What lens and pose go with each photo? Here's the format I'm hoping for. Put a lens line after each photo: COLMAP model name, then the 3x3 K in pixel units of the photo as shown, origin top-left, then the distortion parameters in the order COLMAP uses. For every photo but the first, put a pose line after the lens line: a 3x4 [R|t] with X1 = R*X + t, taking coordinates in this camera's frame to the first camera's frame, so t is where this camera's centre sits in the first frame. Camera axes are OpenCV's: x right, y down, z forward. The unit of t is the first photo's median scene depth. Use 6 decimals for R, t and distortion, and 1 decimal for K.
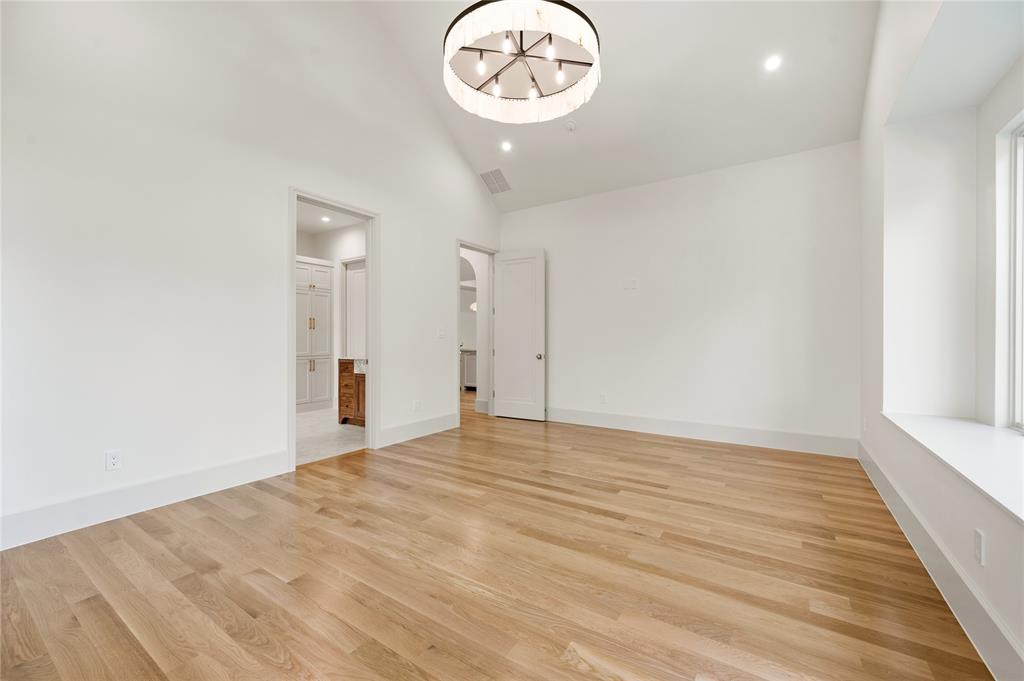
lens RADIAL K [[404.8, 0, 514.2], [0, 404.8, 339.9], [0, 0, 1]] dist [0.000647, -0.000538]
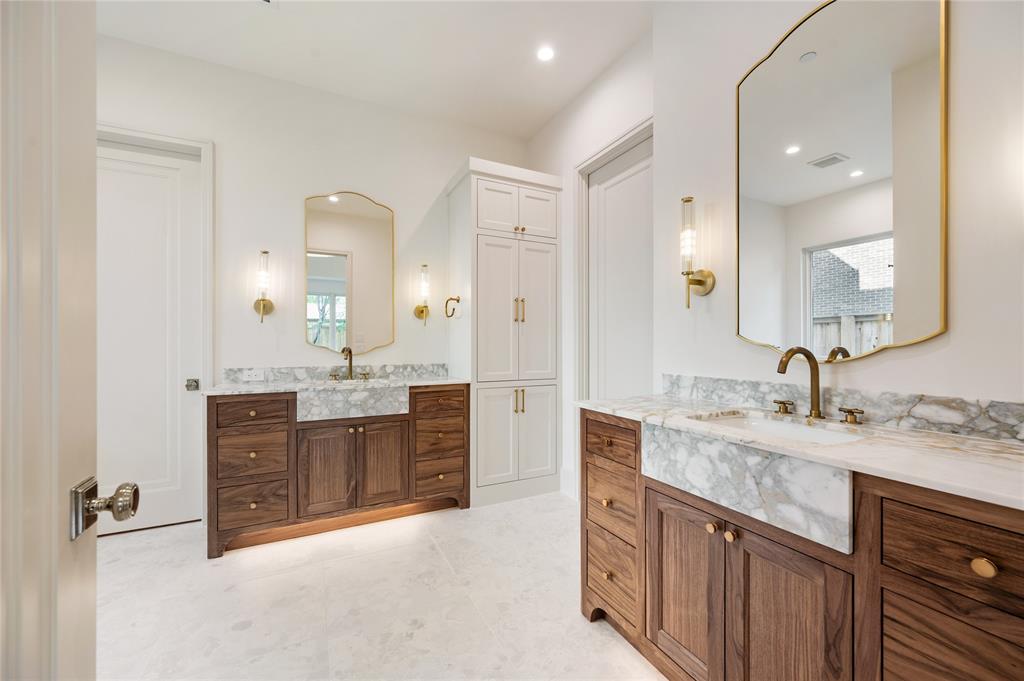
lens RADIAL K [[404.8, 0, 514.0], [0, 404.8, 343.5], [0, 0, 1]] dist [0.000647, -0.000538]
pose [[0.866098, -0.002547, -0.499868, -0.274650], [-0.000124, 0.999986, -0.005310, 0.000137], [0.499875, 0.004661, 0.866085, 0.598873]]
